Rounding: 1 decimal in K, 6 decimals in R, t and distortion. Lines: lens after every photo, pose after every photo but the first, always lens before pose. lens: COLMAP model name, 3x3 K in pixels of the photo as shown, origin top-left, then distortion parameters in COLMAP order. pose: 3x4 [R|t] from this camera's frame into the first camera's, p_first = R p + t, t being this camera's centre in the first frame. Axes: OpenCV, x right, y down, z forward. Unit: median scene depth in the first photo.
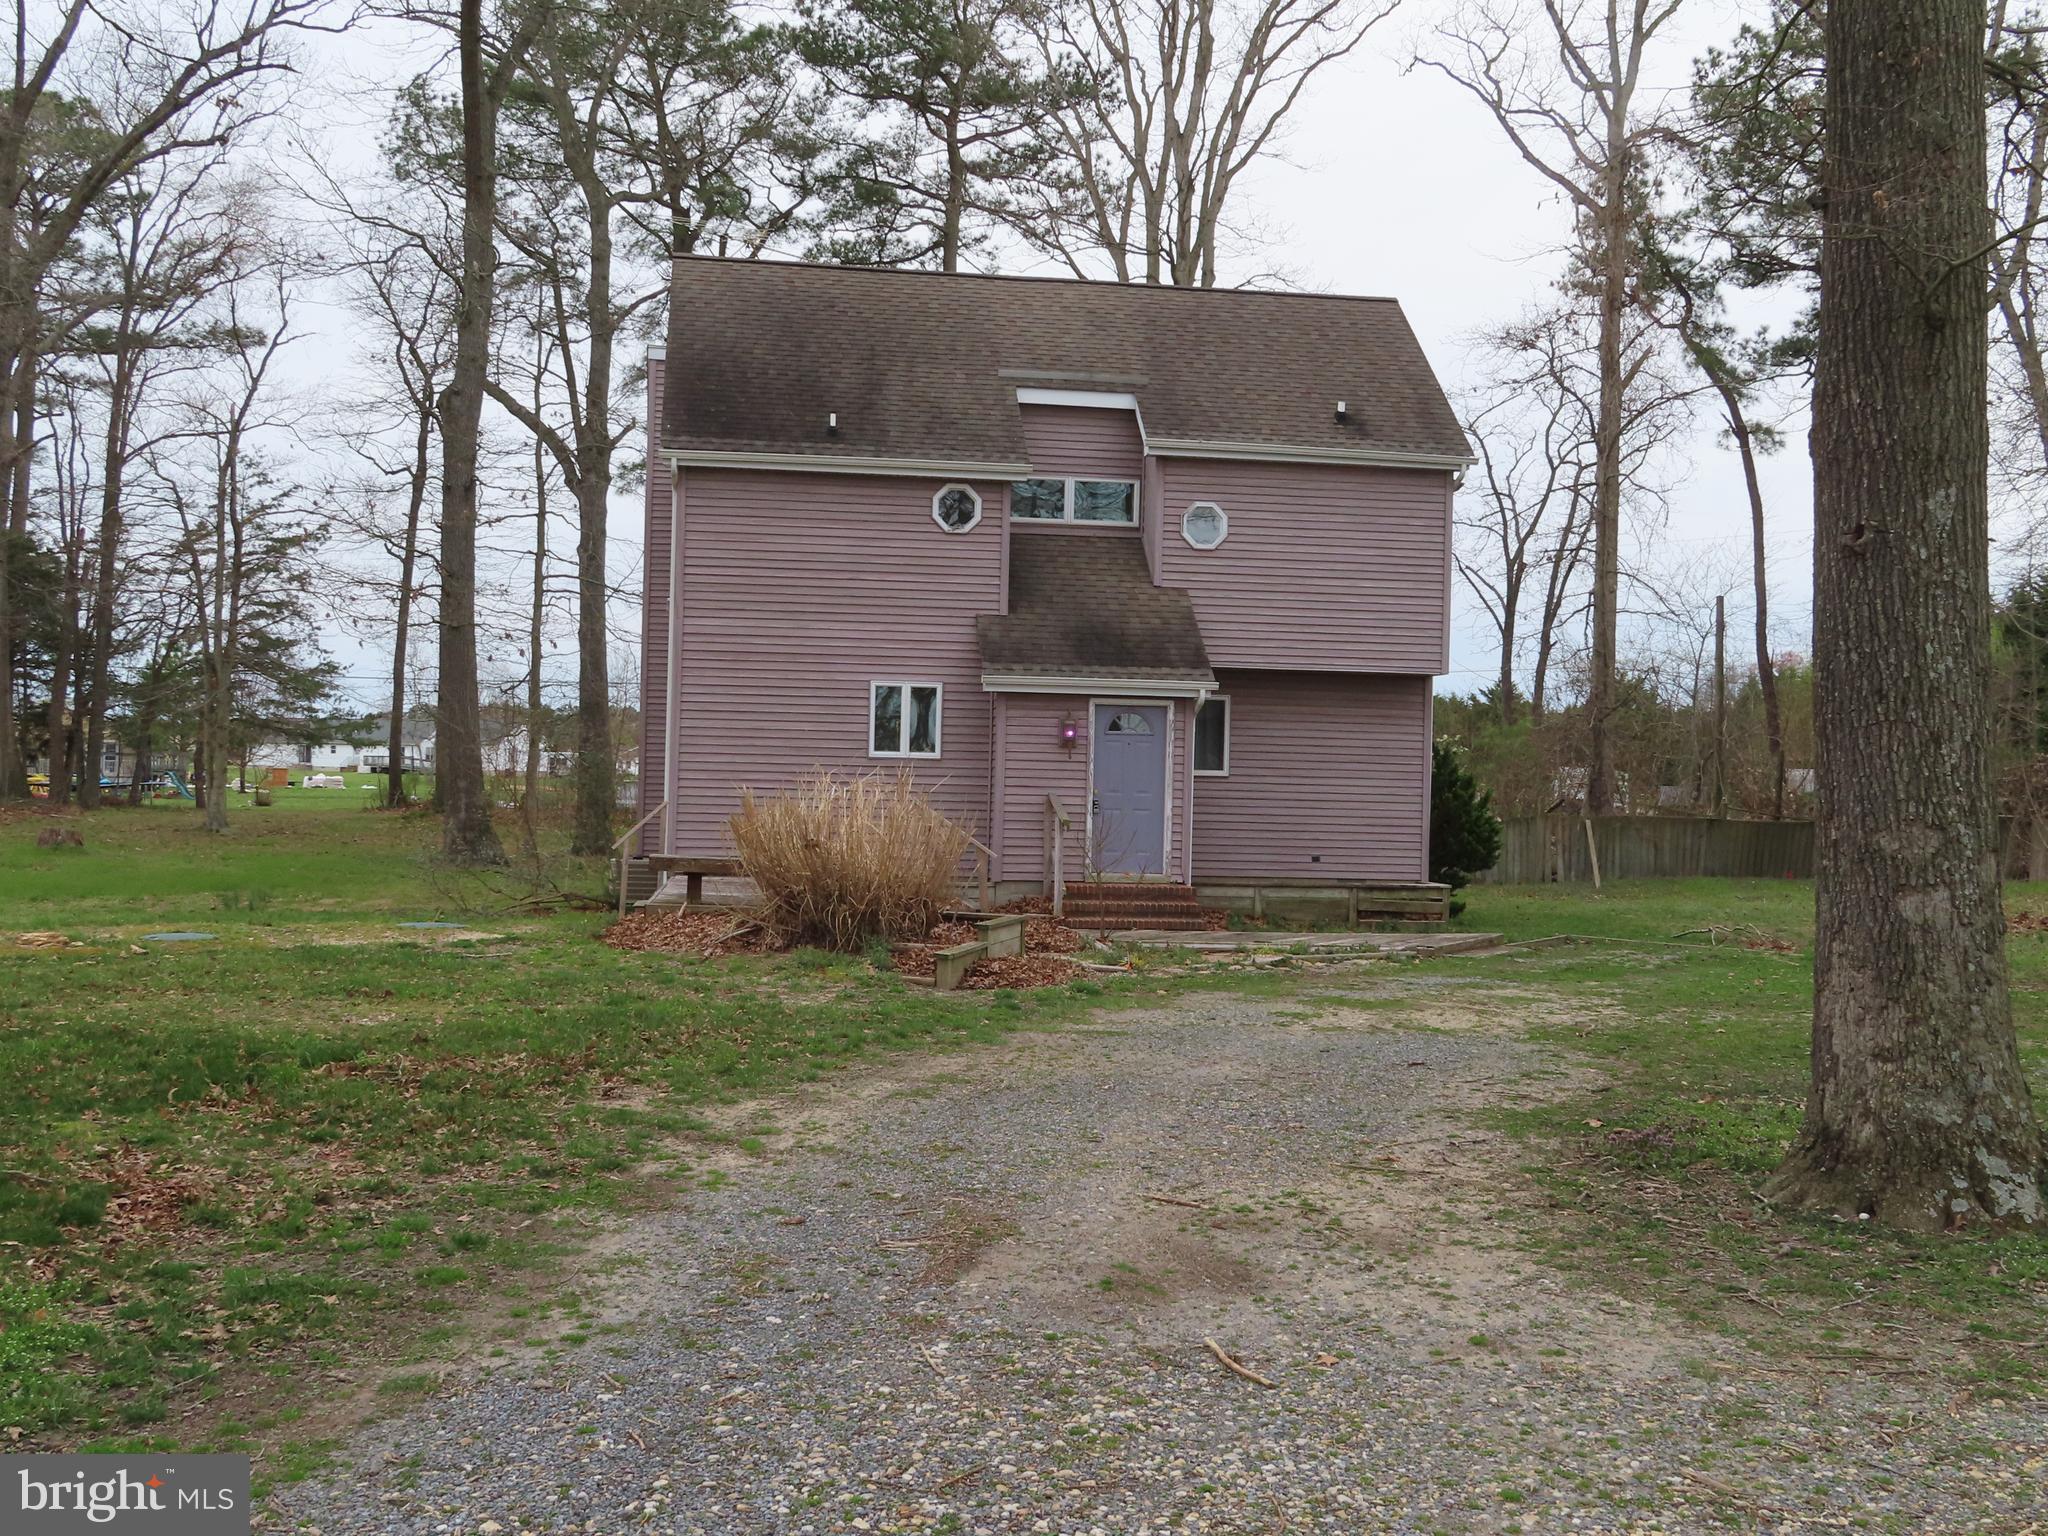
lens RADIAL K [[2054.9, 0, 1024.0], [0, 2054.9, 768.0], [0, 0, 1]] dist [0.005357, 0.004885]
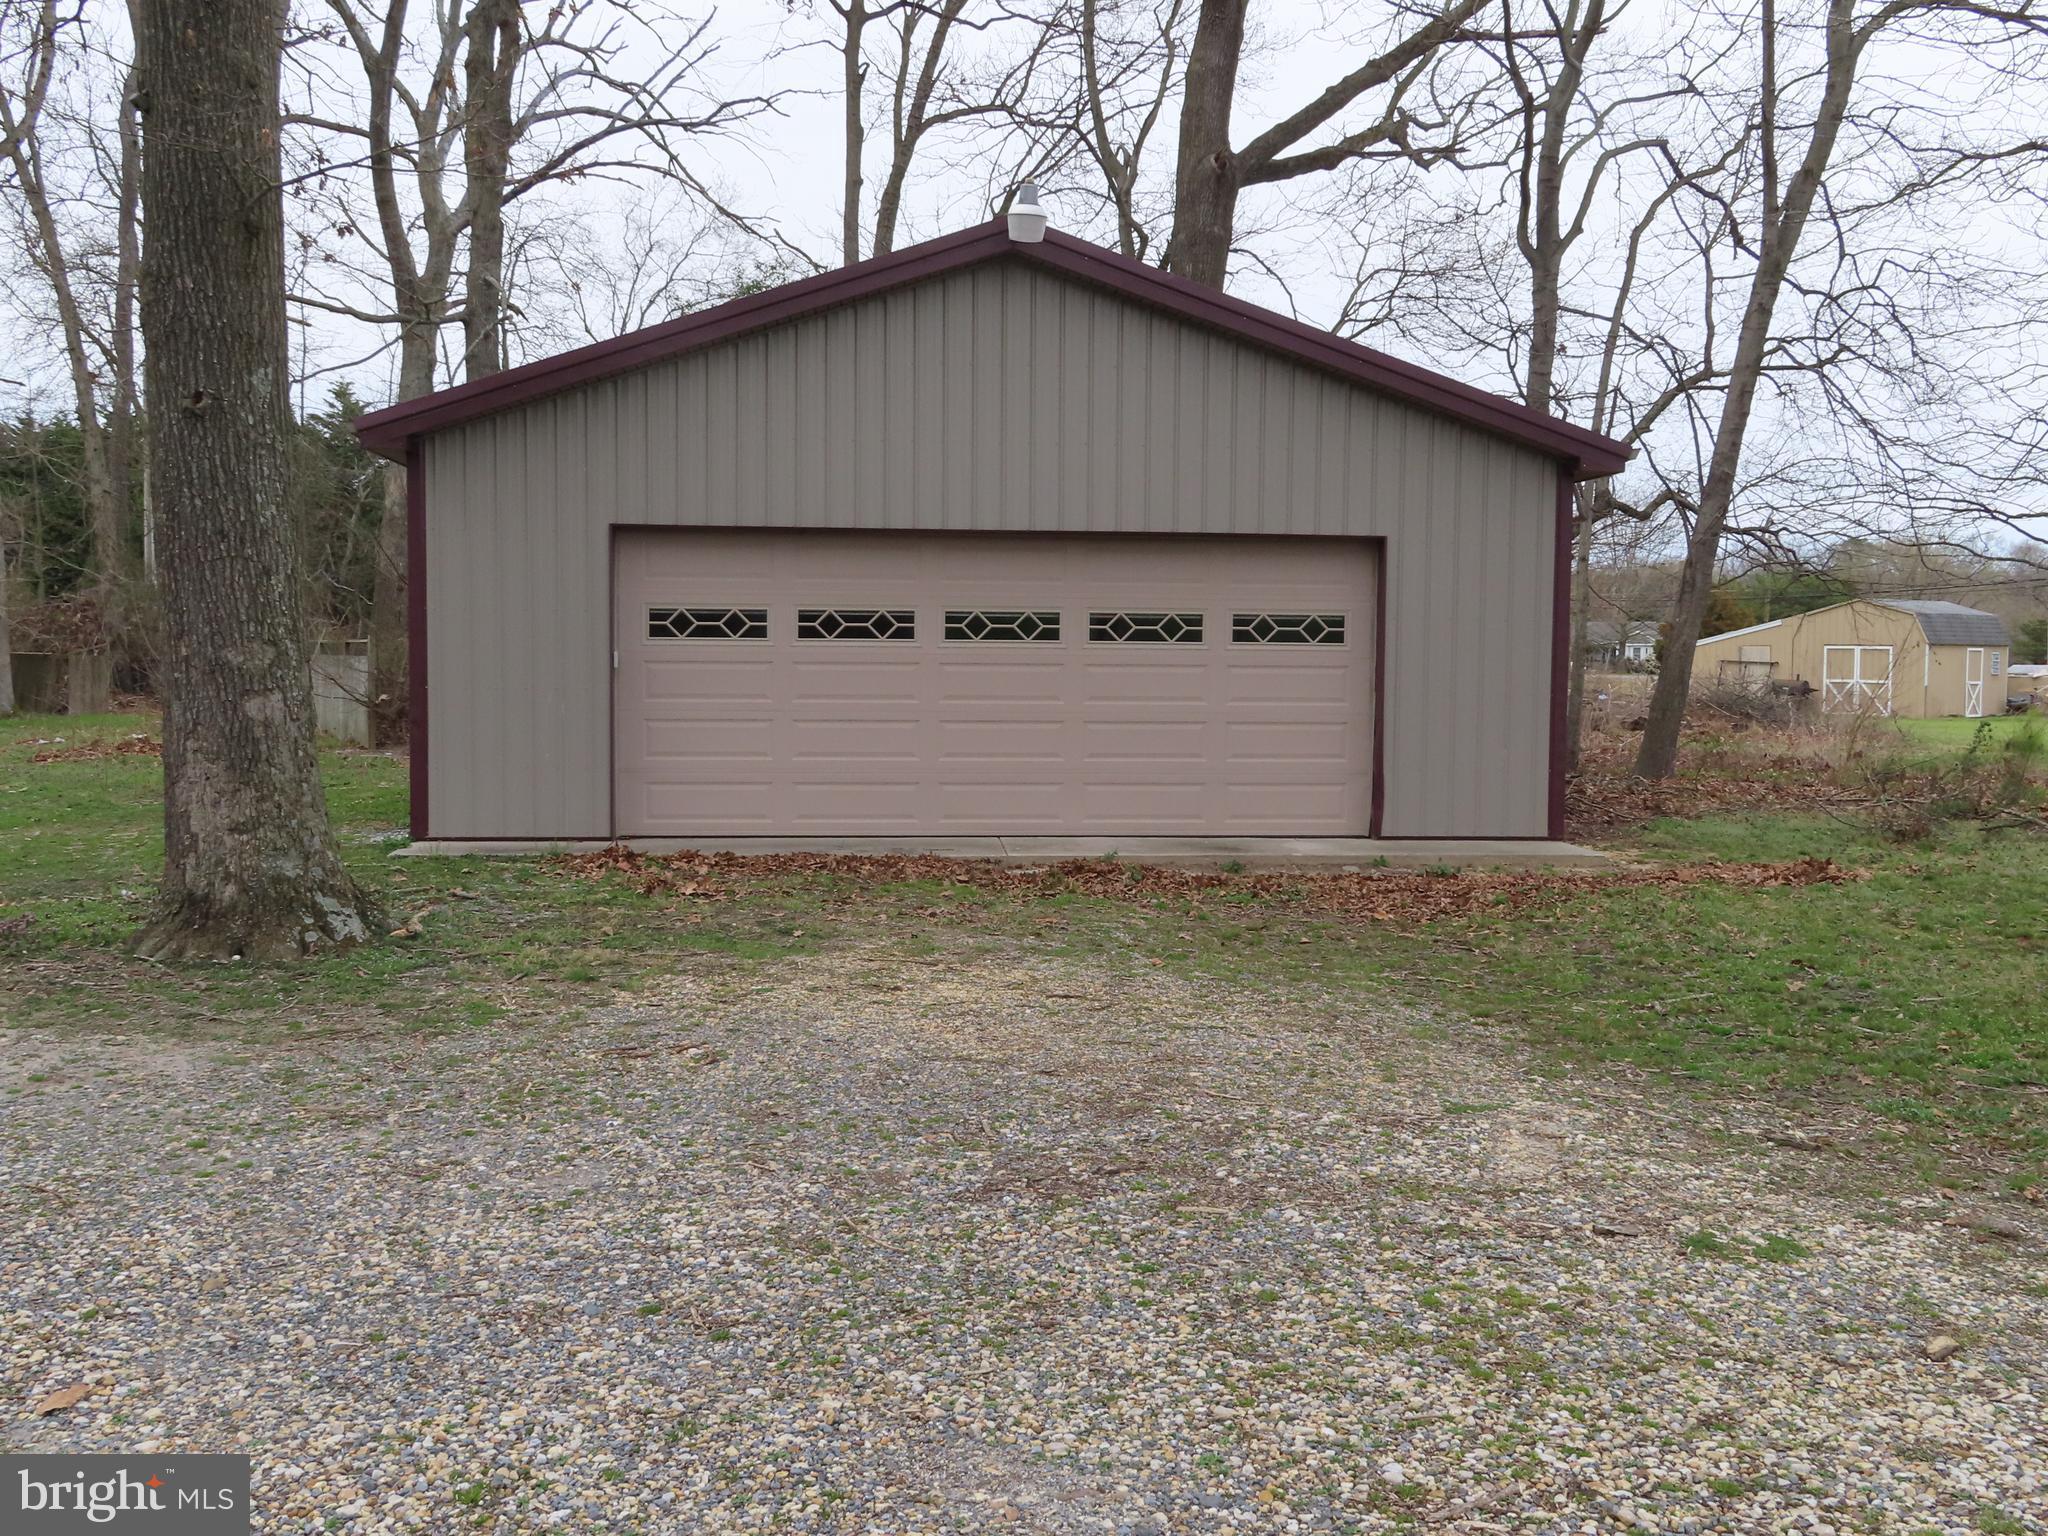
lens RADIAL K [[2054.9, 0, 1024.0], [0, 2054.9, 768.0], [0, 0, 1]] dist [0.005357, 0.004885]
pose [[0.603054, -0.065260, 0.795026, -0.276849], [0.003850, 0.996874, 0.078909, 0.007798], [-0.797691, -0.044526, 0.601421, -0.116065]]
